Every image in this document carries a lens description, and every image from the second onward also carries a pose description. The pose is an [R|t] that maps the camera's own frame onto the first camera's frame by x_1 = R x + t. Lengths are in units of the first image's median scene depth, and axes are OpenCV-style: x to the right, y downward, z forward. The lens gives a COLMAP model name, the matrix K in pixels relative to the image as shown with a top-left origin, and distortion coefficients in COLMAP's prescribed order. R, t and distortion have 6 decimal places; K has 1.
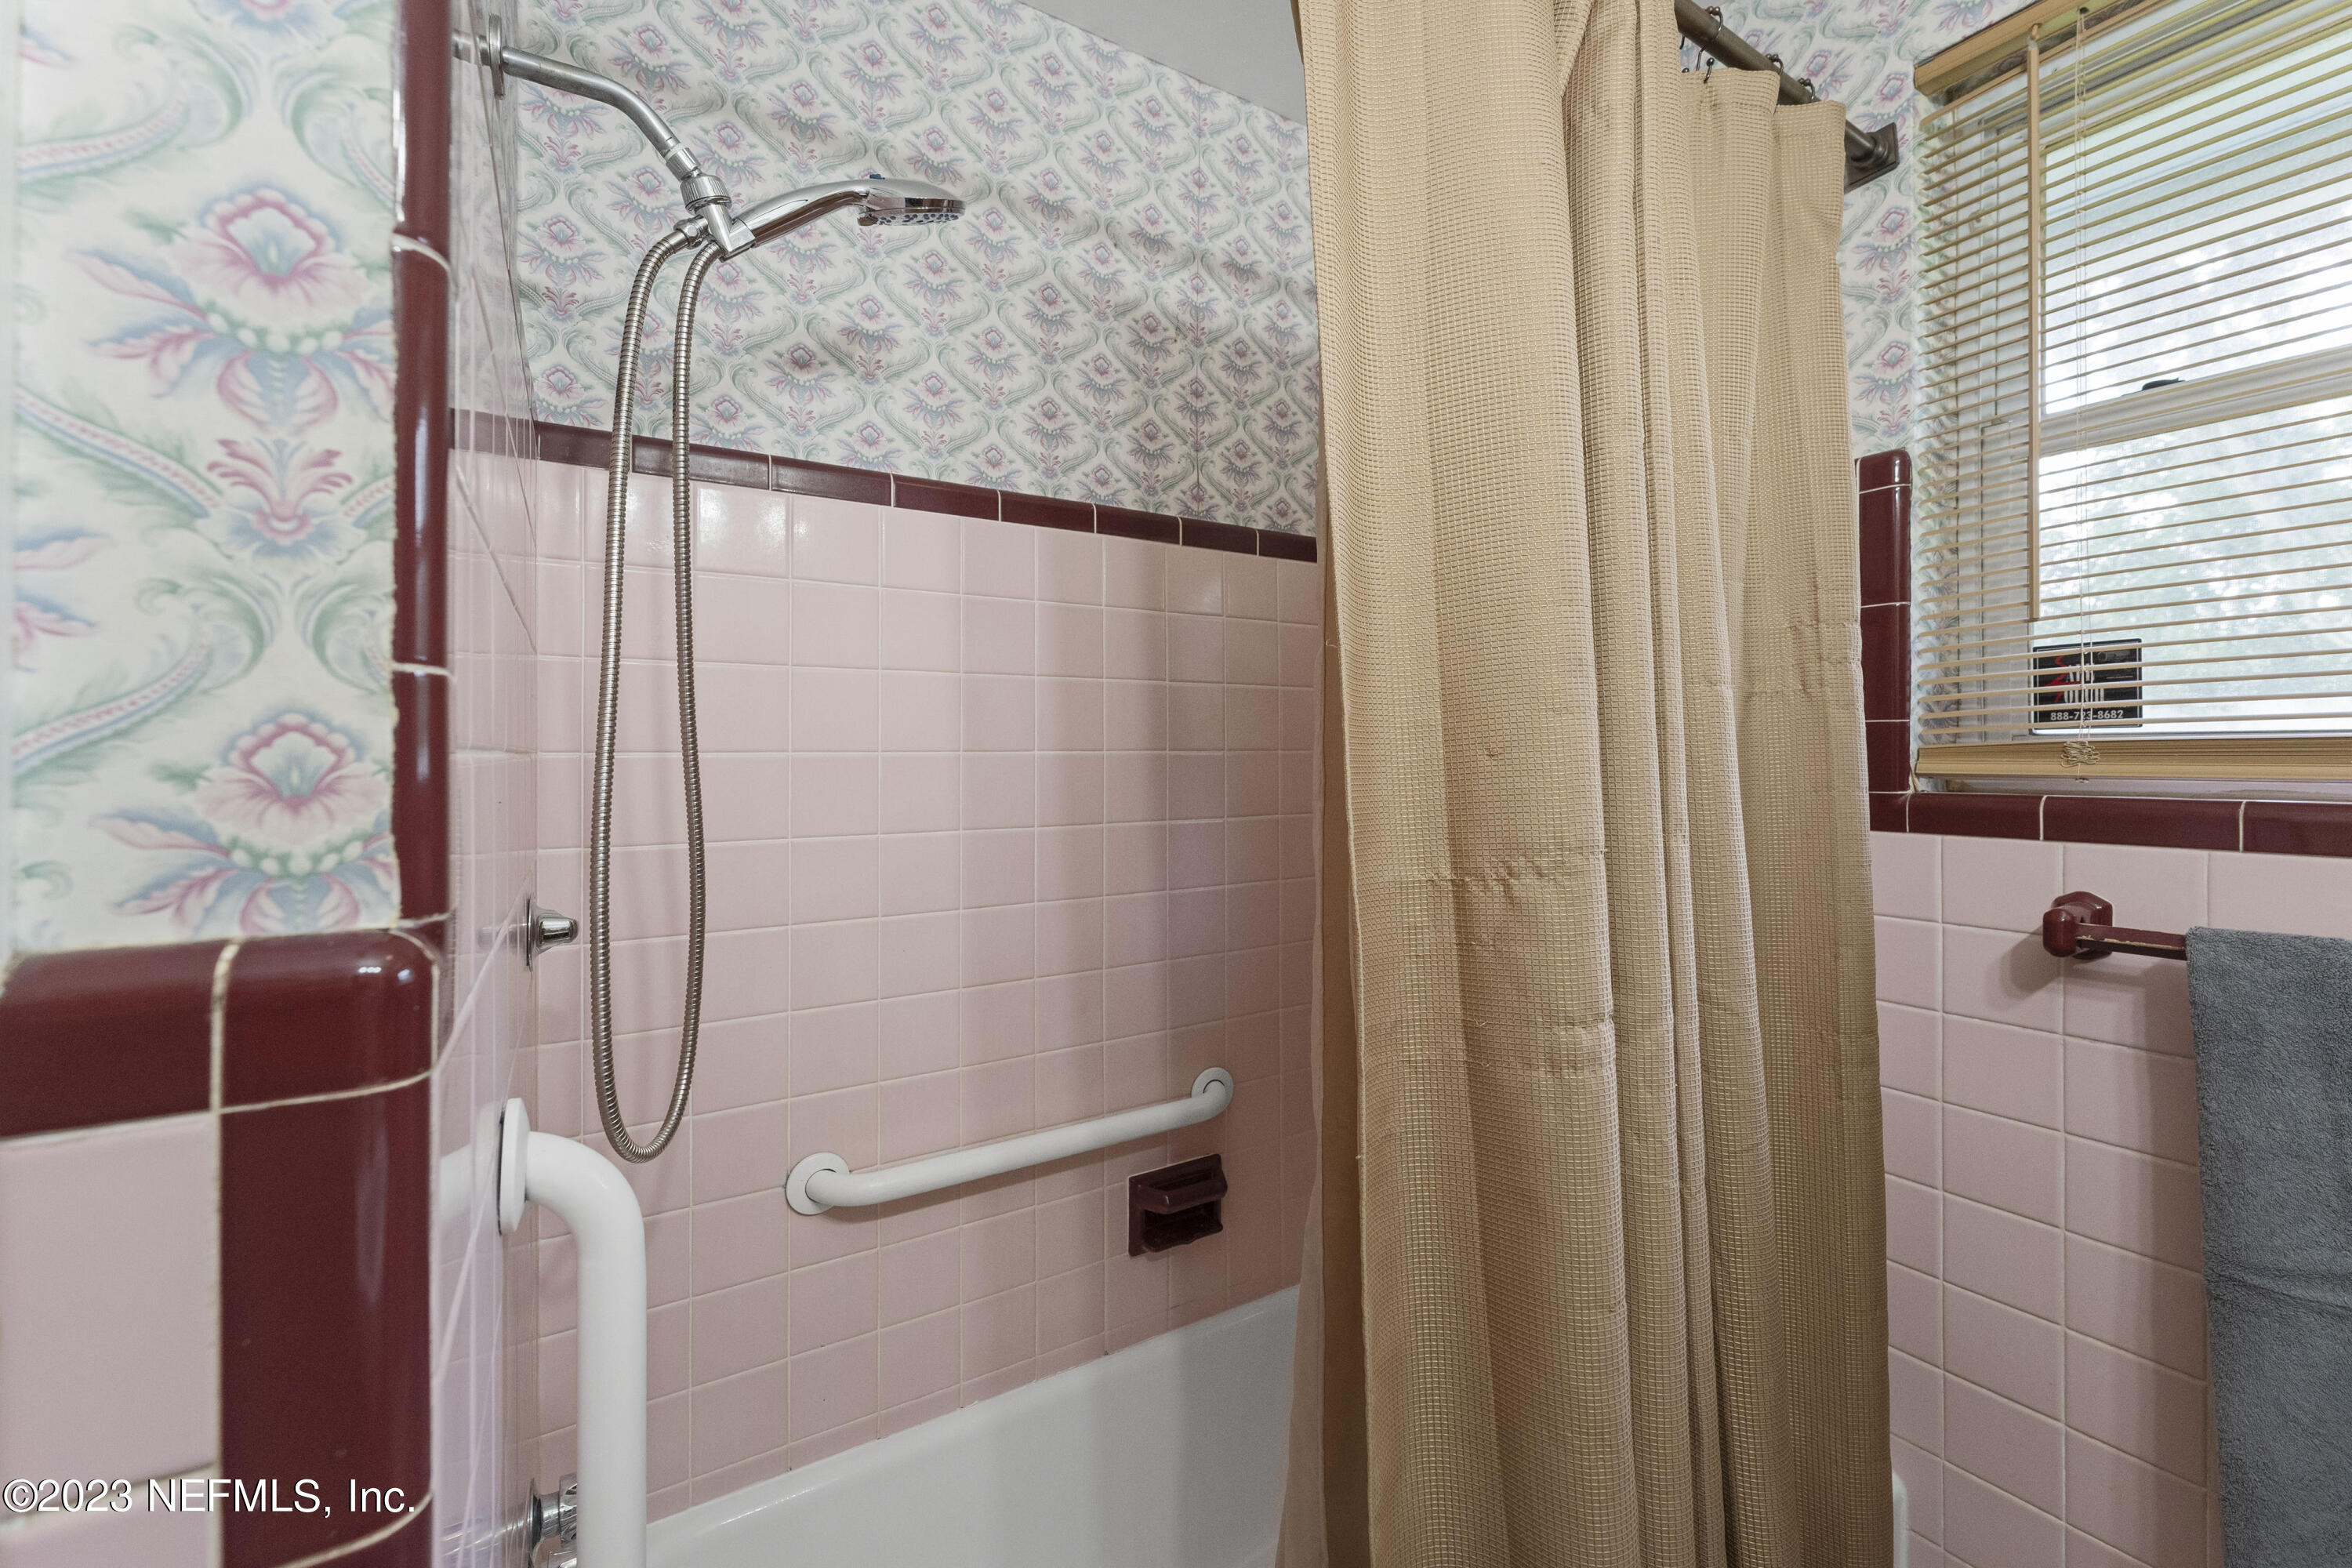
lens RADIAL K [[931.7, 0, 1151.0], [0, 931.7, 754.6], [0, 0, 1]] dist [-0.003755, 0.000753]
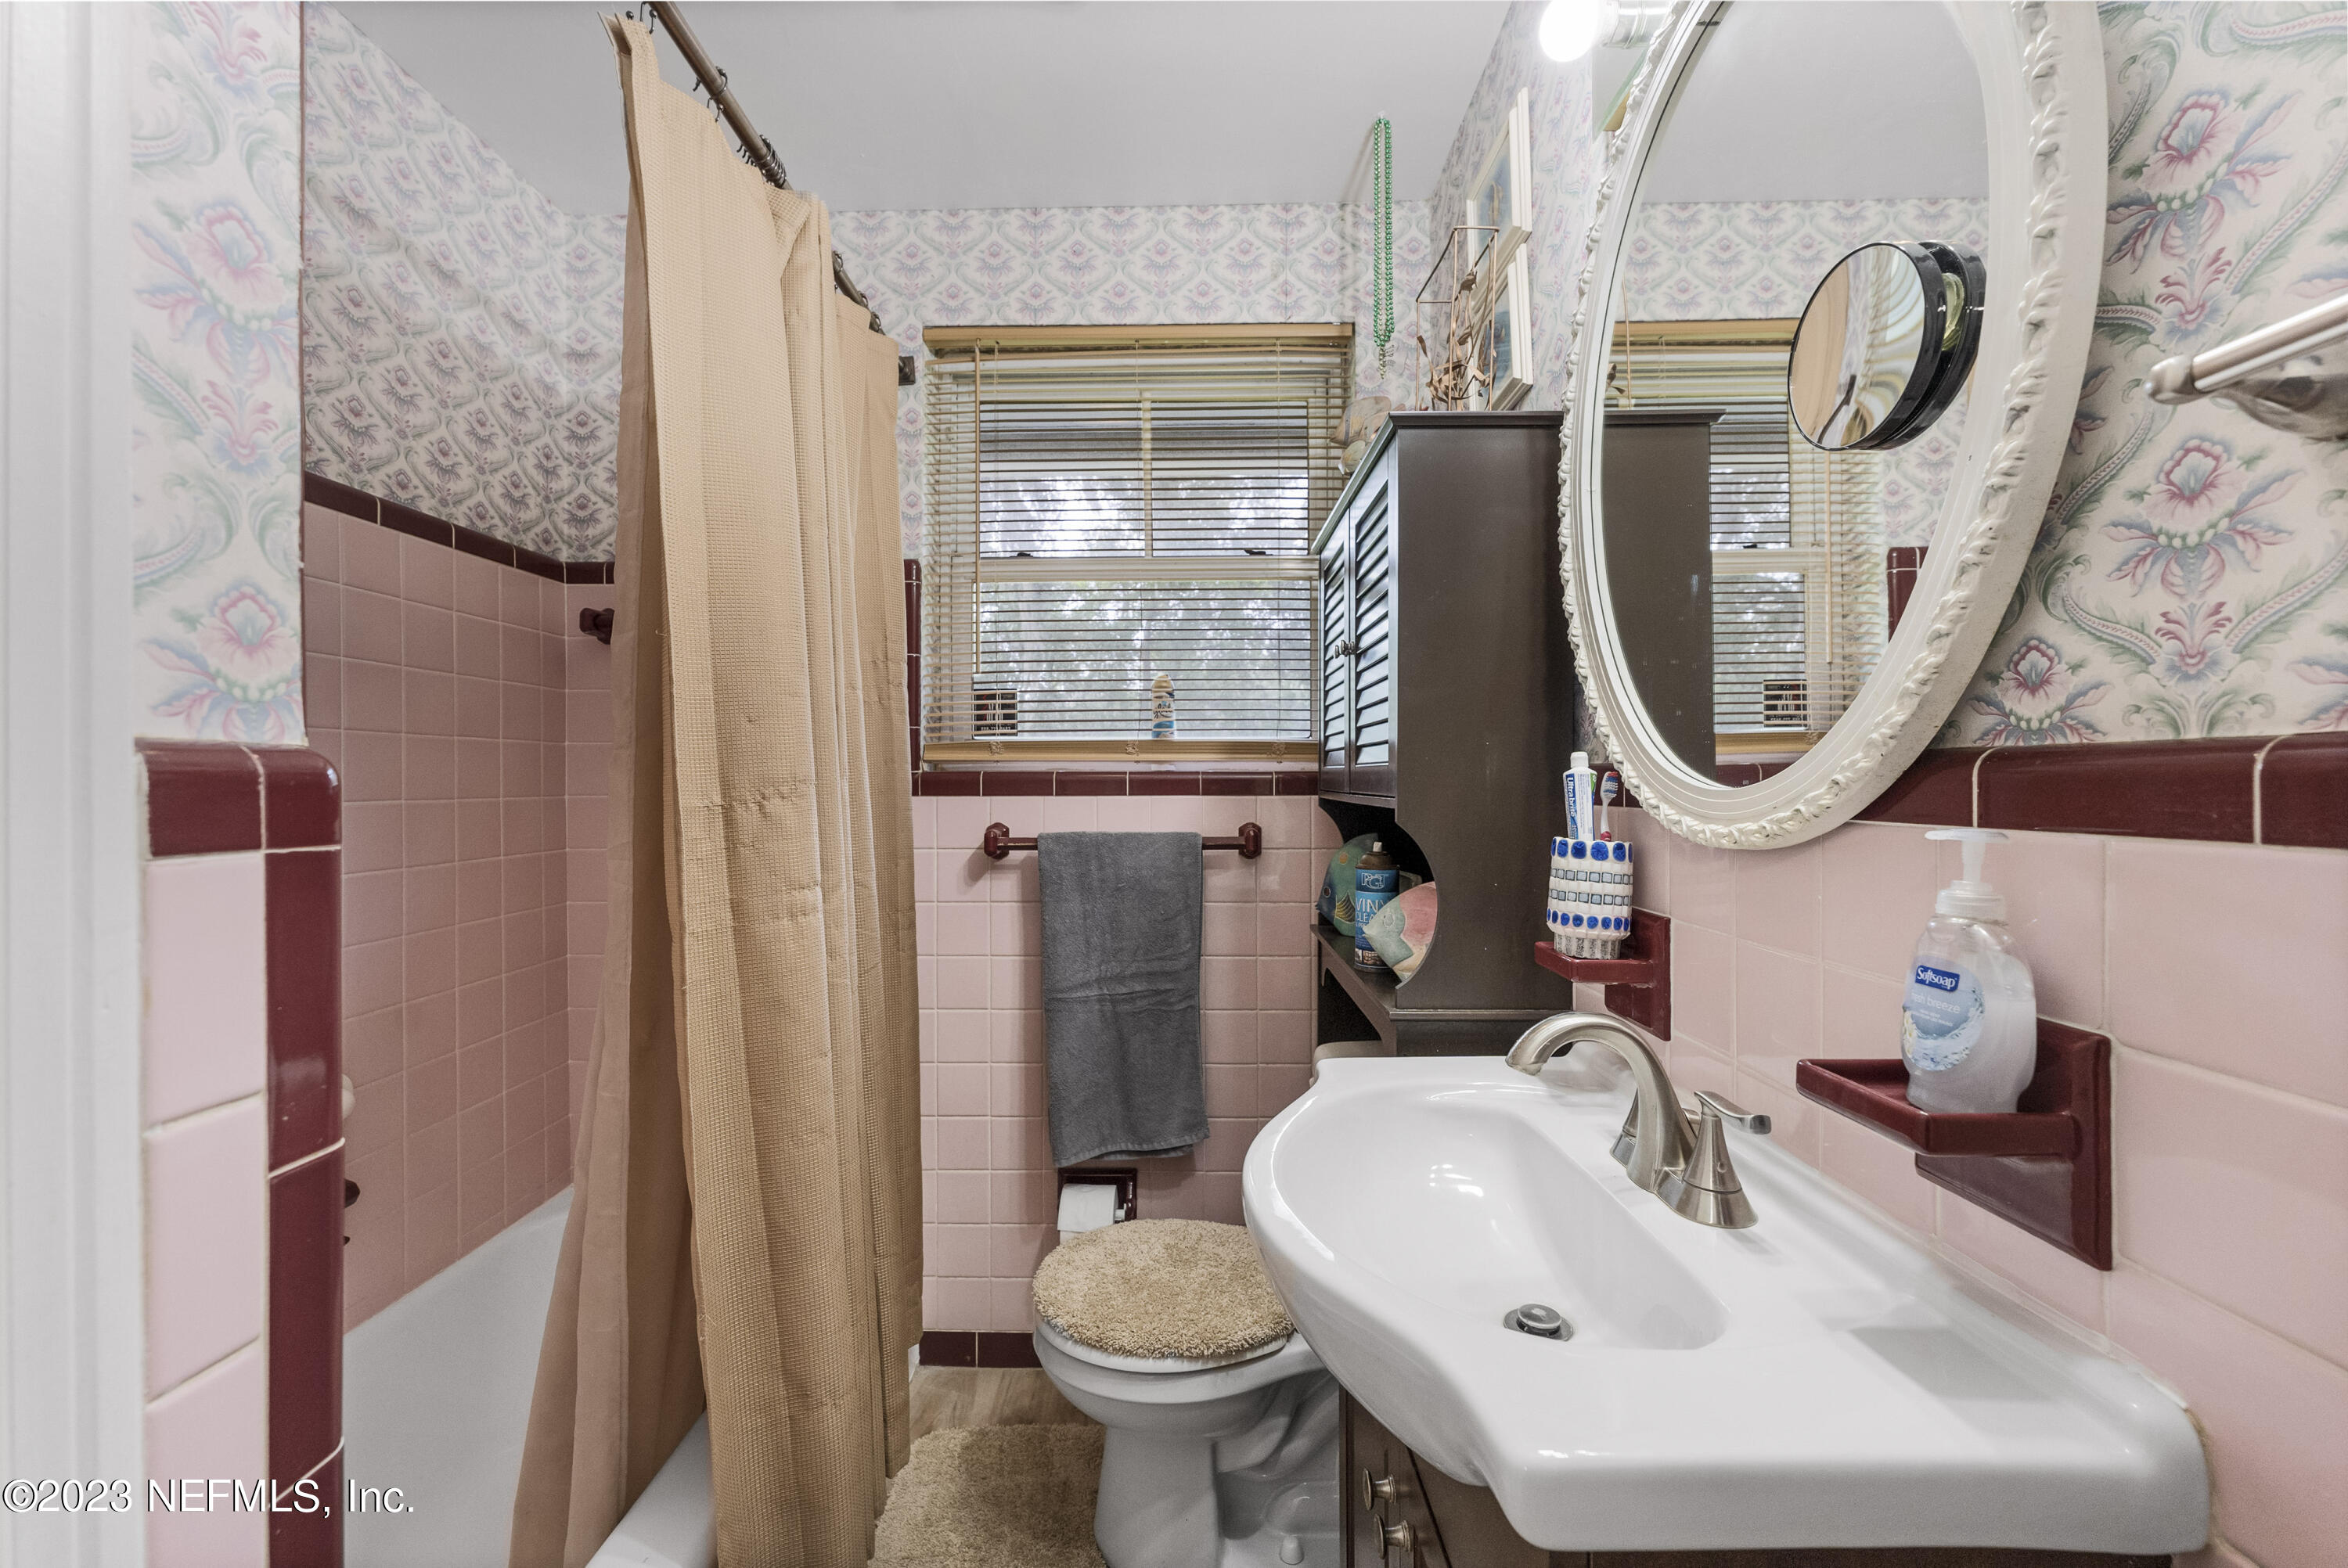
lens RADIAL K [[930.0, 0, 1170.6], [0, 930.0, 784.8], [0, 0, 1]] dist [-0.003755, 0.000753]
pose [[0.523157, -0.000585, 0.852236, -0.557600], [-0.000363, 1.000000, 0.000910, 0.102174], [-0.852236, -0.000786, 0.523157, -0.368879]]
